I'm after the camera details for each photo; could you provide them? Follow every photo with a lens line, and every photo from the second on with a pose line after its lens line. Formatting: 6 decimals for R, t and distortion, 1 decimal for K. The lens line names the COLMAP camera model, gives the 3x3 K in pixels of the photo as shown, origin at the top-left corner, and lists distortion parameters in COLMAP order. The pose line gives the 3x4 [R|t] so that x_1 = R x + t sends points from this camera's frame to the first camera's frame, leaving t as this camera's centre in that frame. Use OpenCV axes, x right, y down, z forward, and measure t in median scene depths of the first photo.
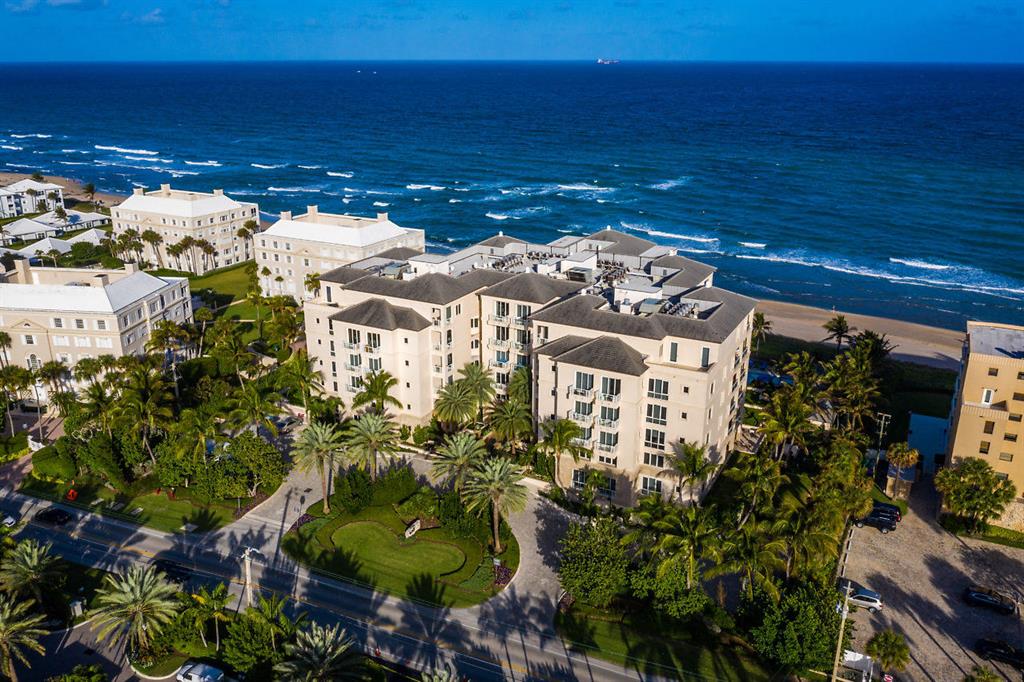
lens RADIAL K [[809.9, 0, 512.0], [0, 809.9, 341.0], [0, 0, 1]] dist [-0.000648, -0.001001]
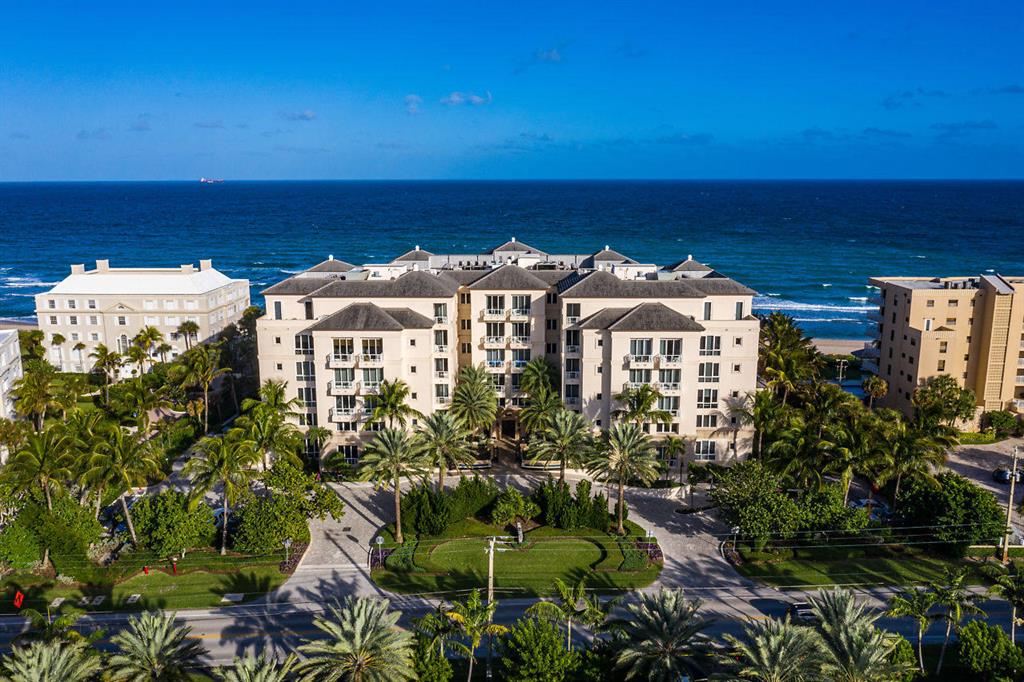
lens RADIAL K [[809.9, 0, 512.0], [0, 809.9, 341.0], [0, 0, 1]] dist [-0.000648, -0.001001]
pose [[0.892455, -0.095426, 0.440929, -0.468911], [0.153777, 0.983187, -0.098469, 0.111915], [-0.424119, 0.155684, 0.892124, 0.200154]]
